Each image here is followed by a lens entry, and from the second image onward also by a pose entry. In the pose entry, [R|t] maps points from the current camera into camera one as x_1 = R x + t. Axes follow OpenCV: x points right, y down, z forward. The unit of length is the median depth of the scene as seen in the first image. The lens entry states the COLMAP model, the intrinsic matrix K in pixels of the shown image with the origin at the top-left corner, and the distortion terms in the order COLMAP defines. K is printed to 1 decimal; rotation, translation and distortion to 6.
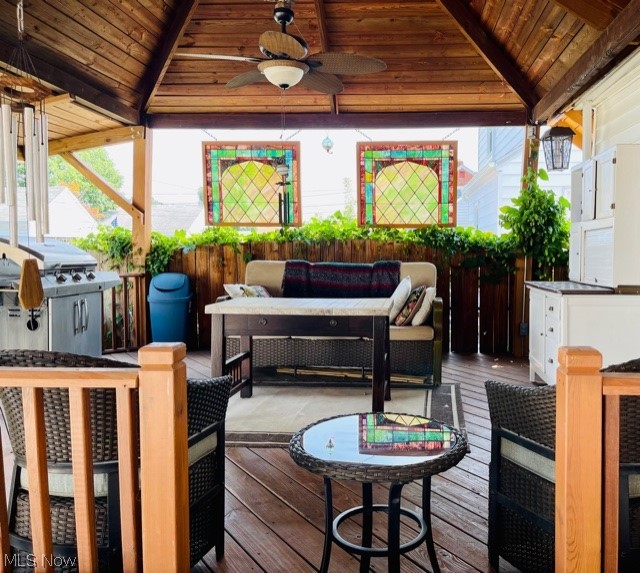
lens RADIAL K [[583.2, 0, 320.0], [0, 583.2, 286.5], [0, 0, 1]] dist [0.081142, -0.000495]
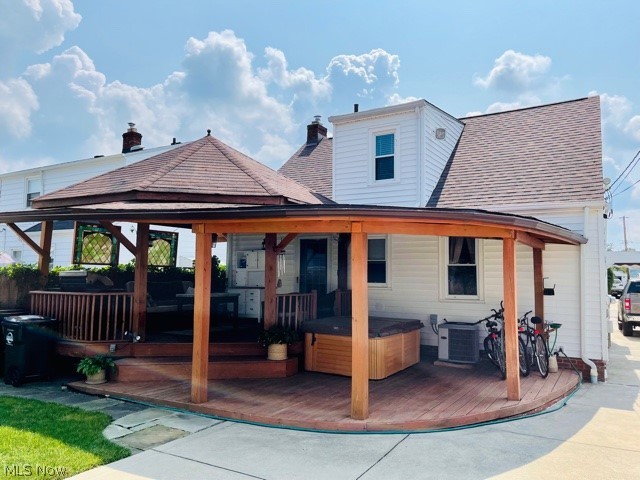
lens RADIAL K [[491.0, 0, 320.0], [0, 491.0, 240.0], [0, 0, 1]] dist [0.029241, -0.001915]
pose [[0.469645, 0.061269, 0.880727, -1.289143], [0.054037, 0.993724, -0.097945, 0.019782], [-0.881200, 0.093591, 0.463387, -0.479248]]
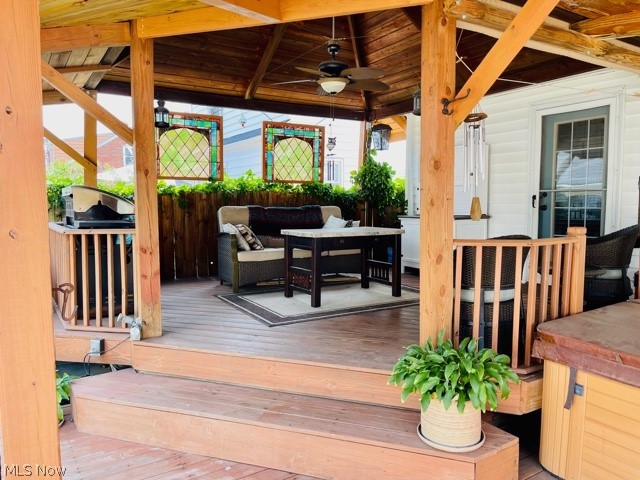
lens RADIAL K [[491.0, 0, 320.0], [0, 491.0, 240.0], [0, 0, 1]] dist [0.029241, -0.001915]
pose [[0.822568, -0.050982, 0.566377, -0.499596], [0.044009, 0.998693, 0.025981, 0.011300], [-0.566961, 0.003554, 0.823737, -0.037503]]
